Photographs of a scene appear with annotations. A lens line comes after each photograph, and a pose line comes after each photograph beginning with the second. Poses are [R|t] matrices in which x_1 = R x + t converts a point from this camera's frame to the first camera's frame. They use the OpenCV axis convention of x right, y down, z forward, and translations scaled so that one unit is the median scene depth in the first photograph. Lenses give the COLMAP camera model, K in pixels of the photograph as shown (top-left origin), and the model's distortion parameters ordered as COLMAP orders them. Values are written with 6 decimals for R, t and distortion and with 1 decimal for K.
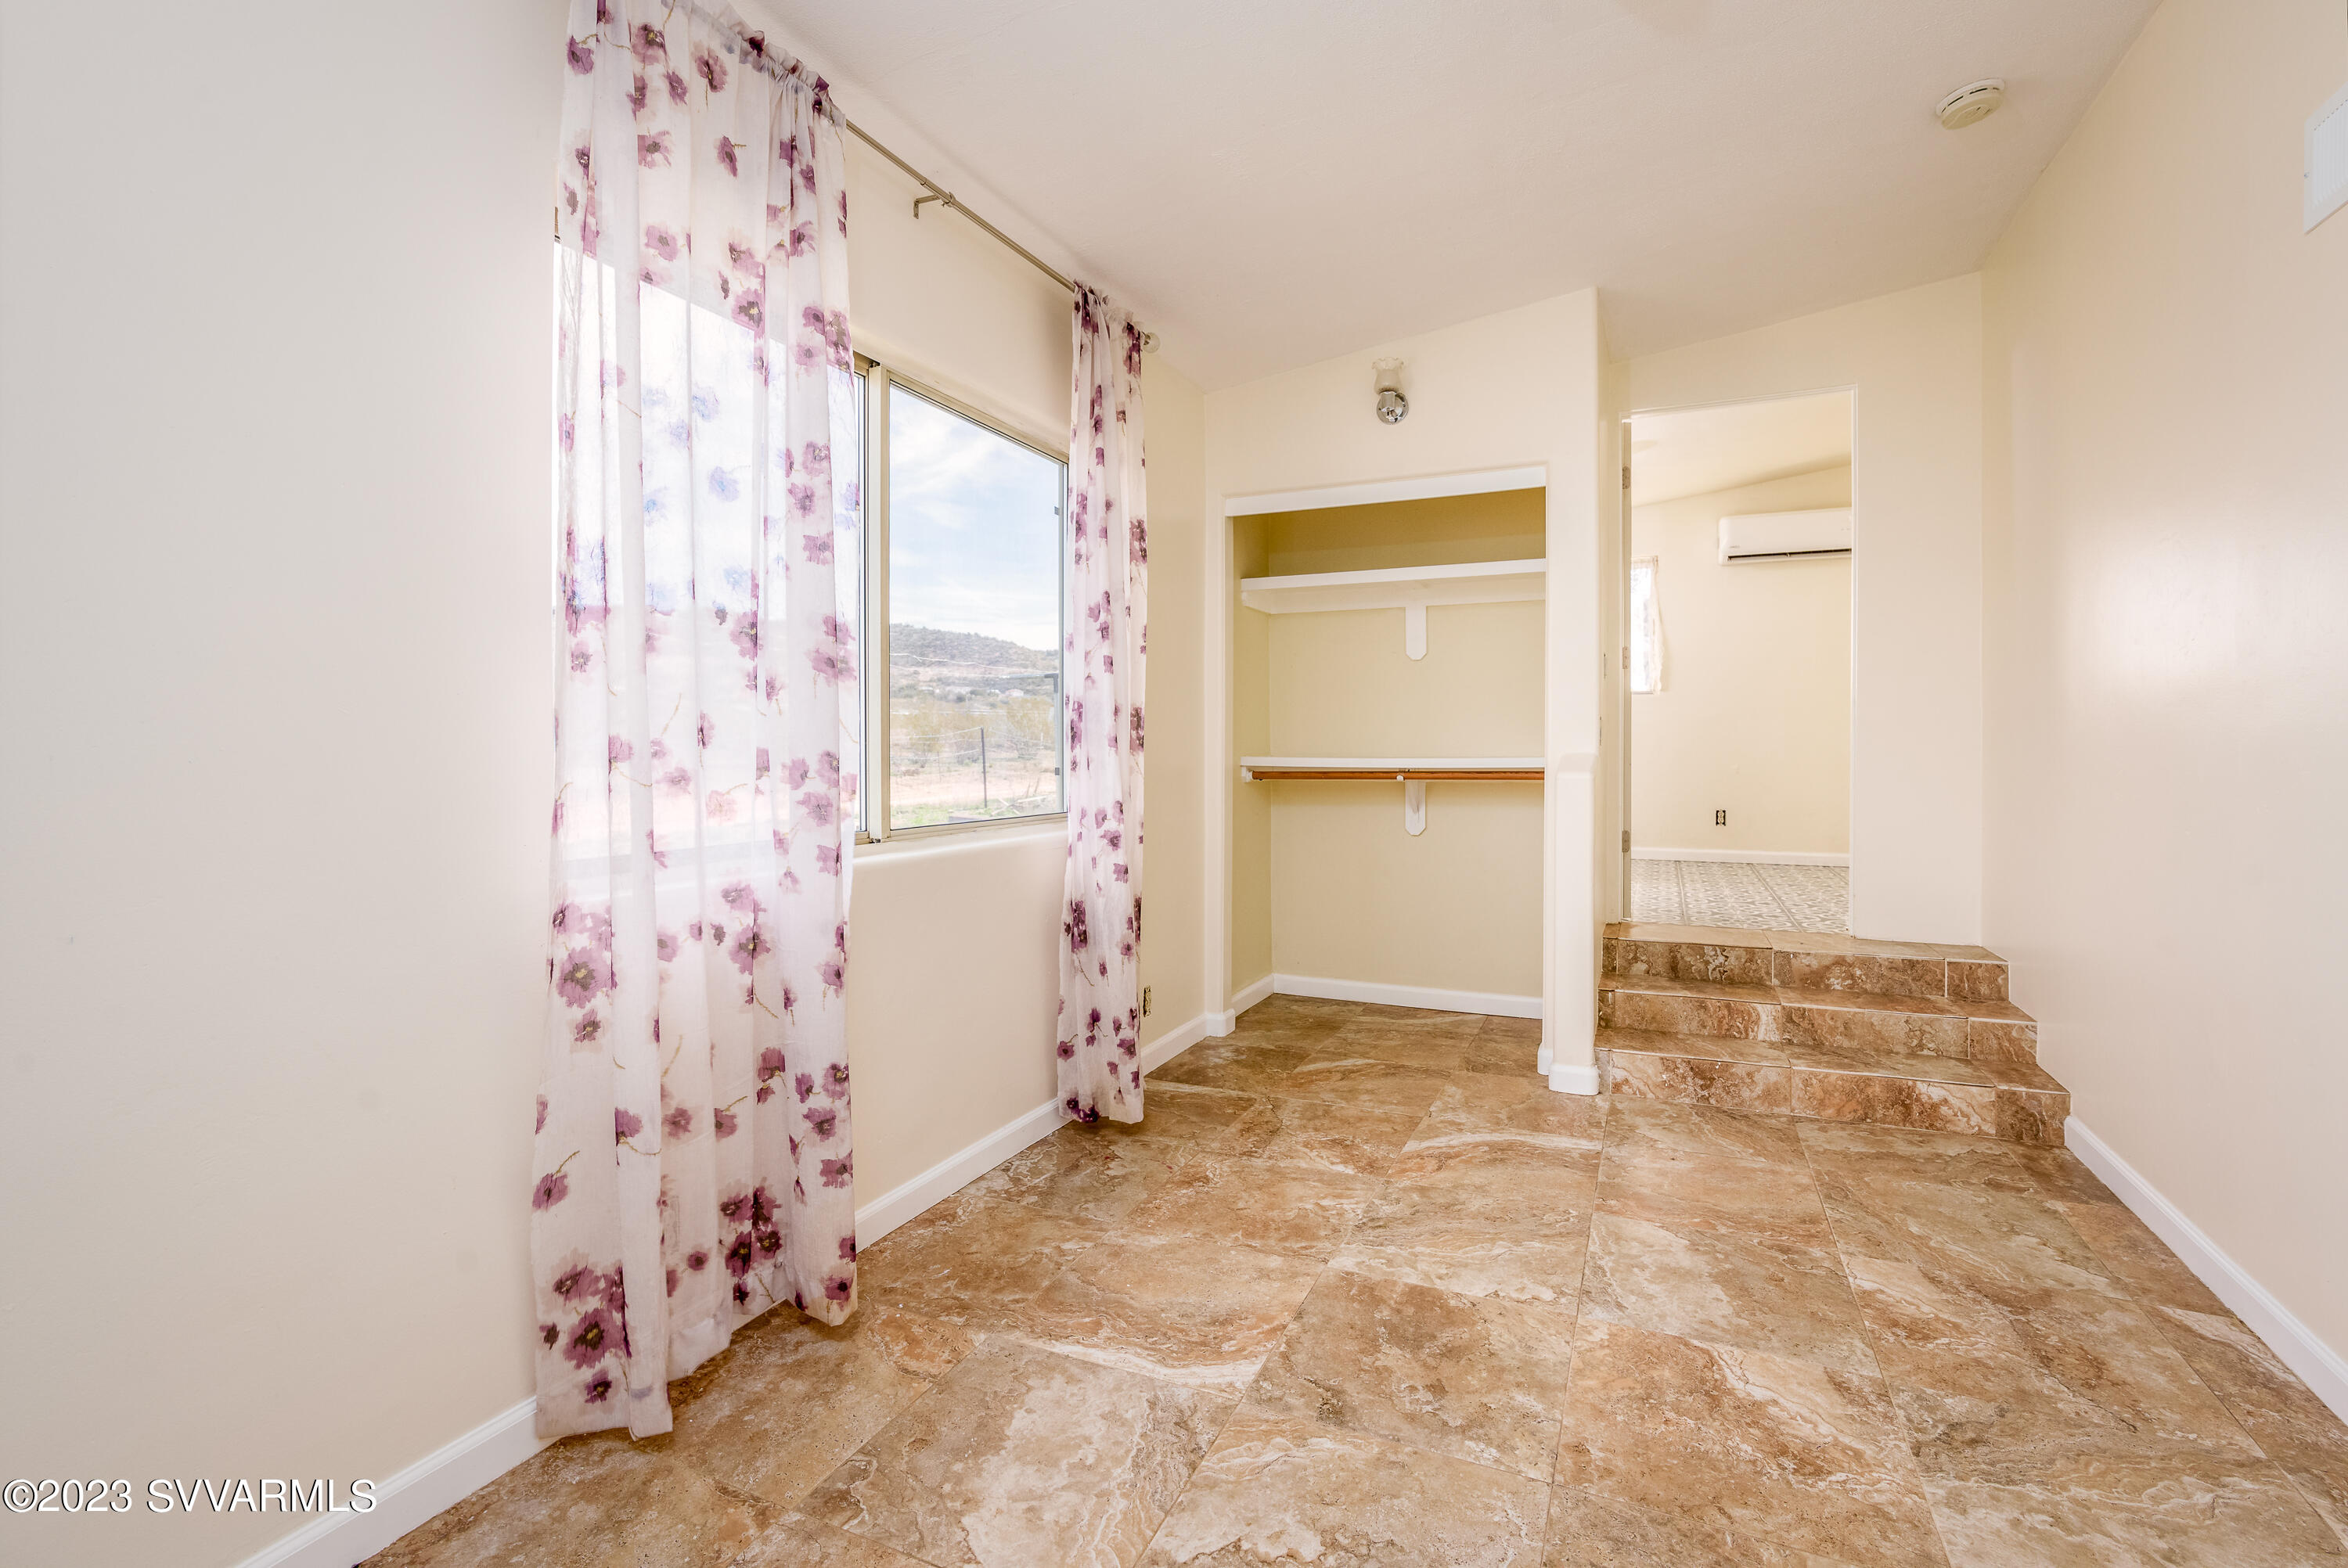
lens RADIAL K [[1099.2, 0, 1186.0], [0, 1099.2, 764.1], [0, 0, 1]] dist [-0.003167, 0.002720]
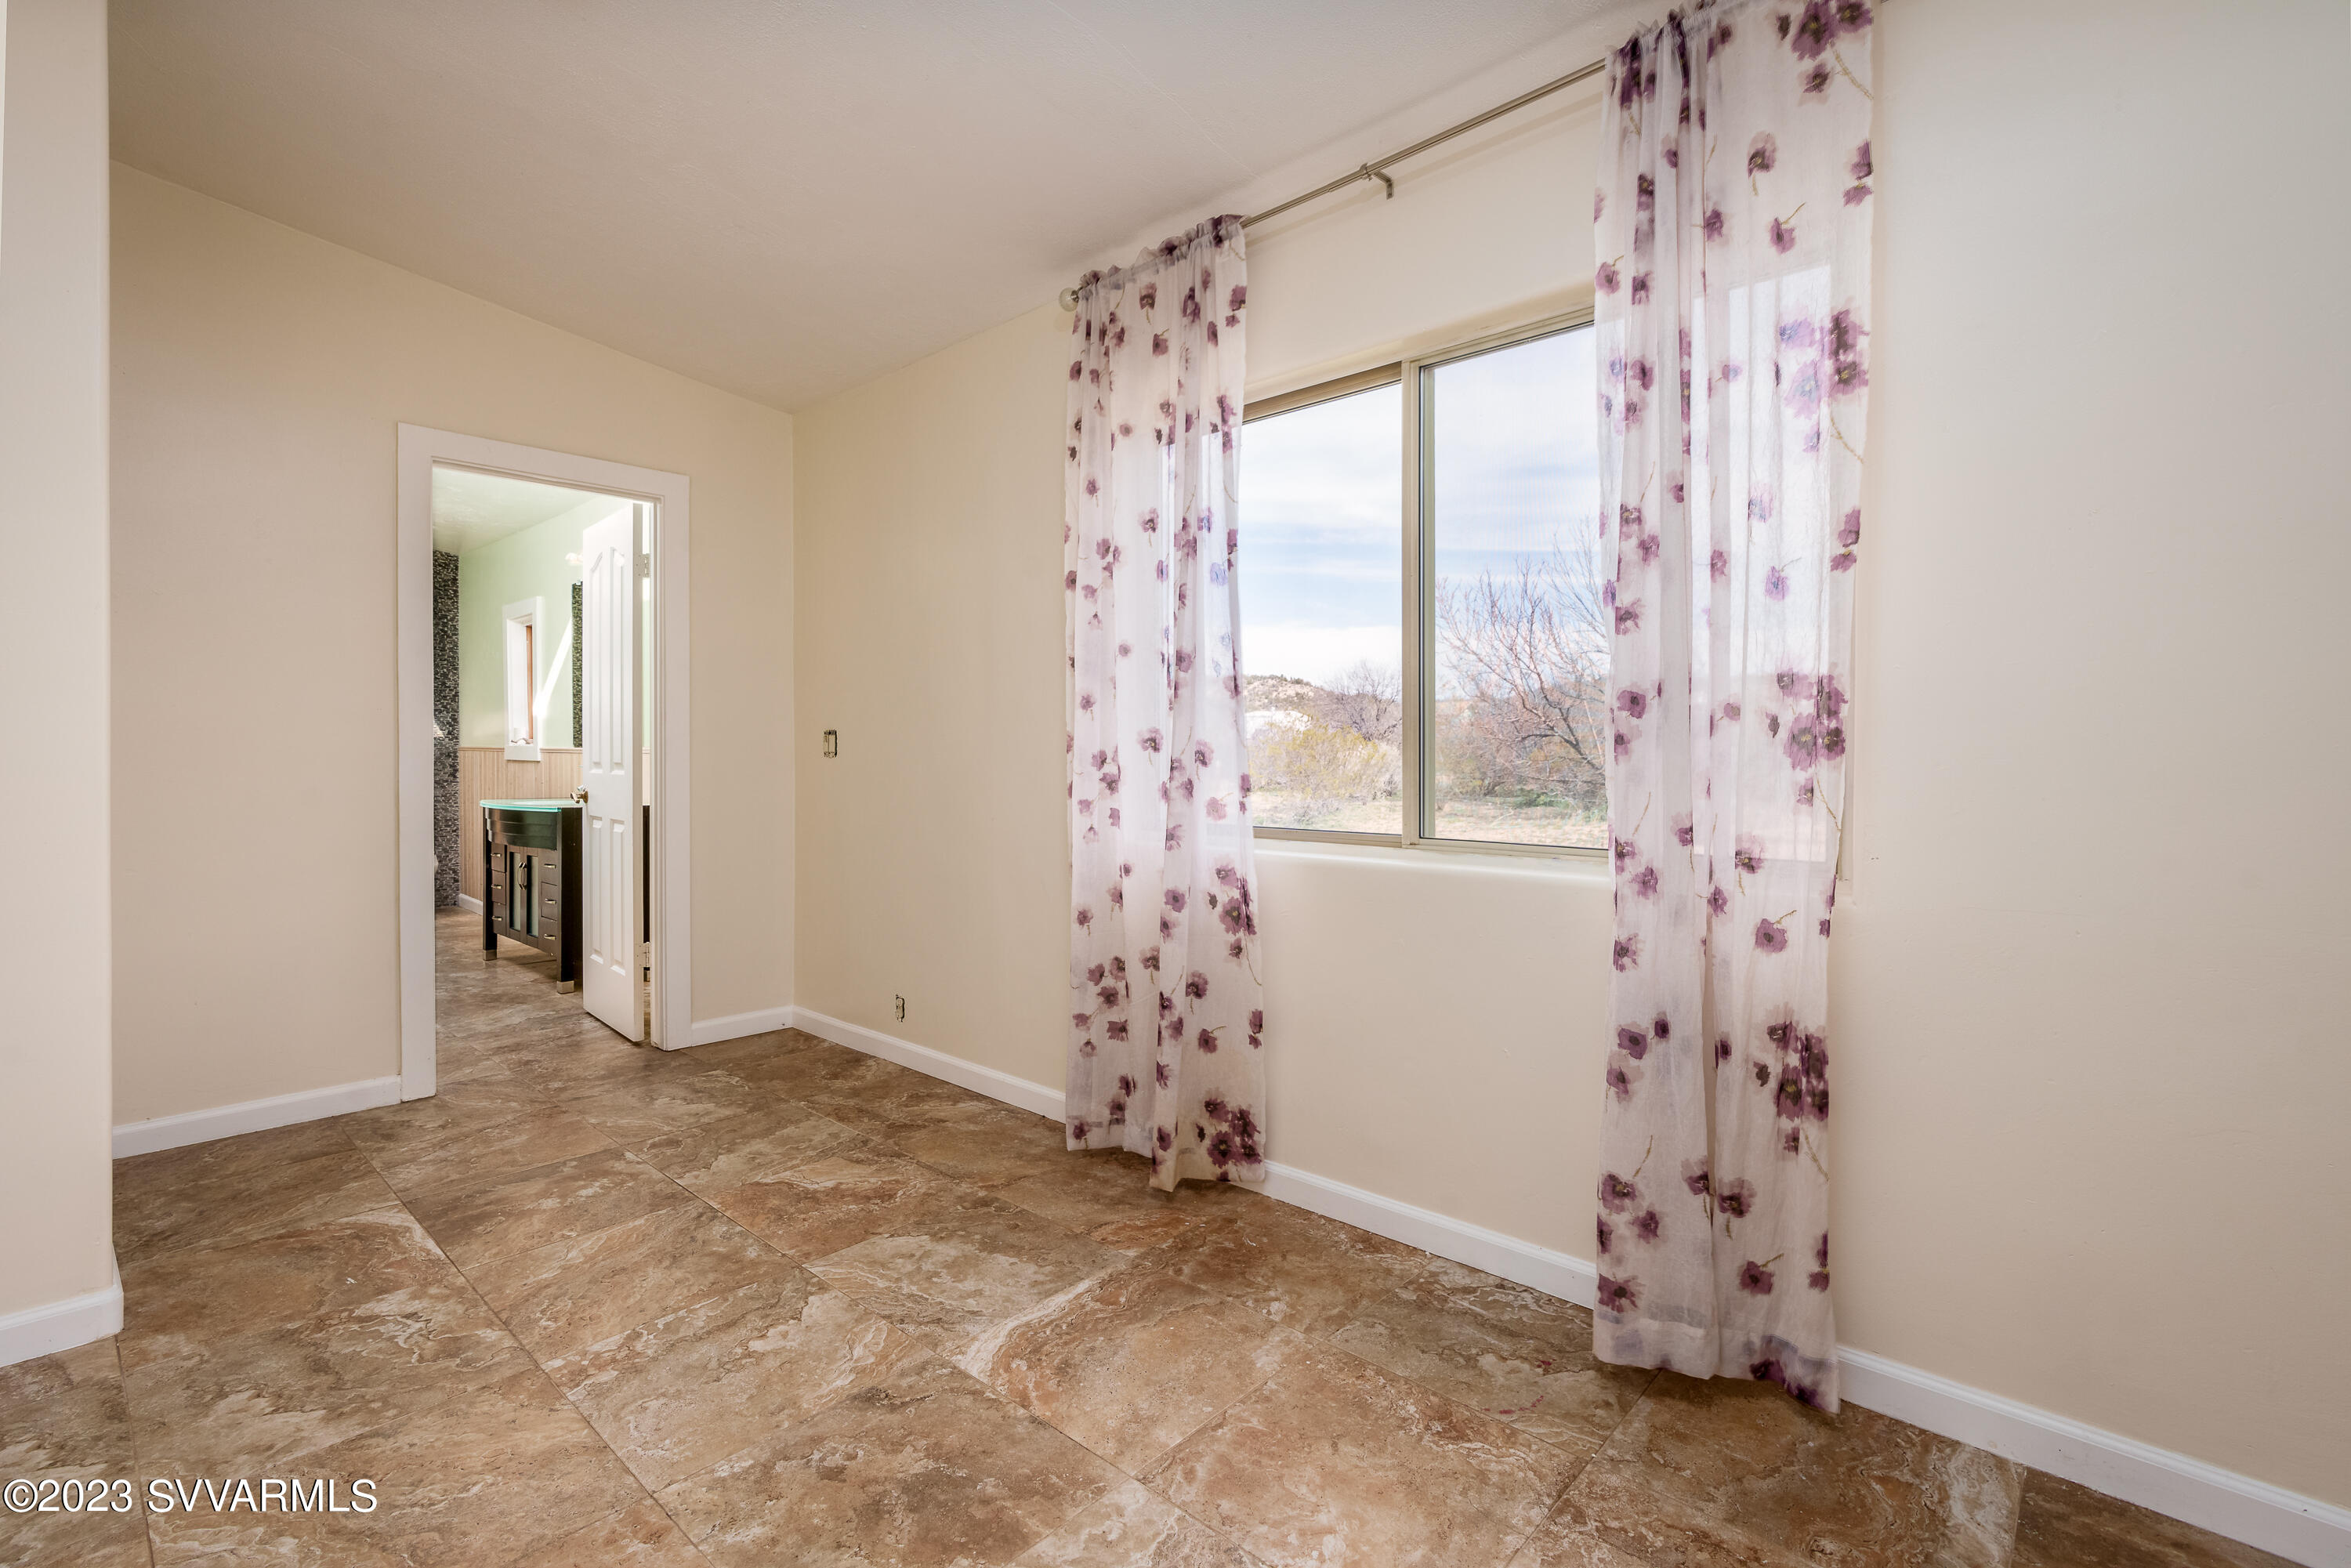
lens RADIAL K [[1100.8, 0, 1187.3], [0, 1100.8, 758.8], [0, 0, 1]] dist [-0.003167, 0.002720]
pose [[-0.339690, 0.005806, -0.940520, 0.693525], [-0.011645, 0.999878, 0.010378, -0.012801], [0.940465, 0.014478, -0.339581, 1.127245]]
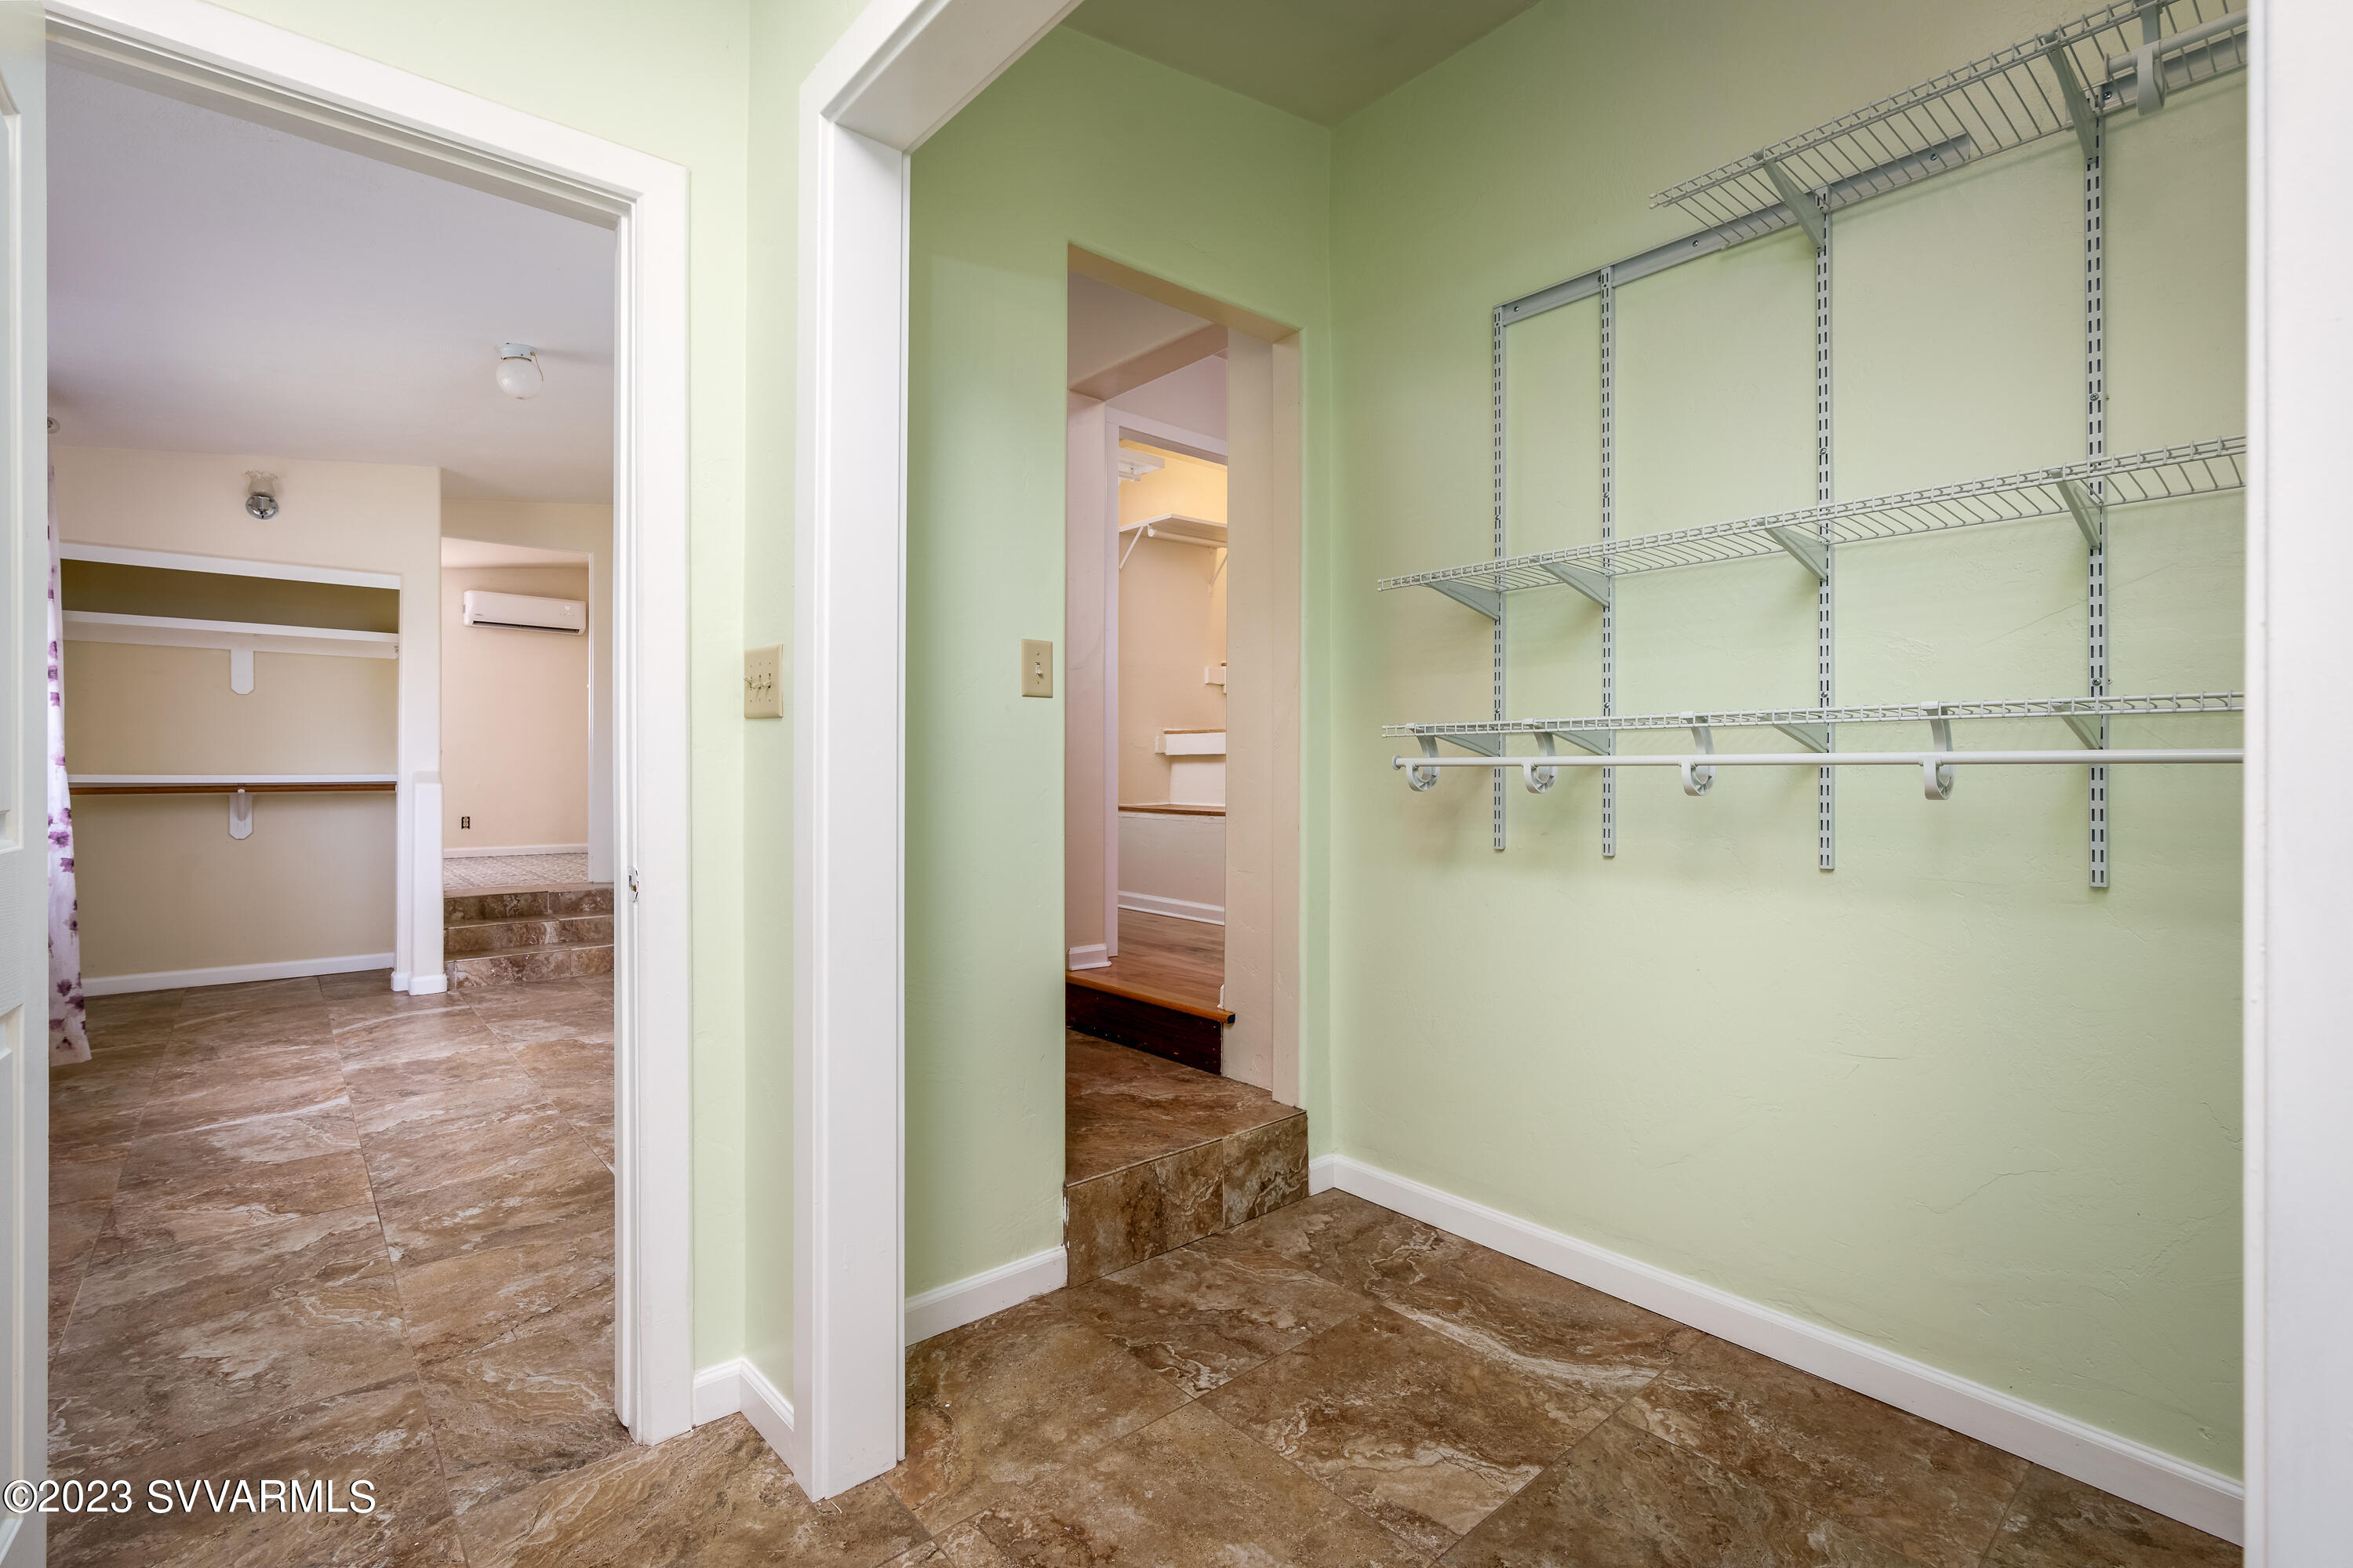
lens RADIAL K [[1101.8, 0, 1194.7], [0, 1101.8, 773.2], [0, 0, 1]] dist [-0.003167, 0.002720]
pose [[0.441532, 0.002527, 0.897242, -0.732684], [0.006606, 0.999960, -0.006067, 0.011975], [-0.897221, 0.008606, 0.441498, -0.842965]]
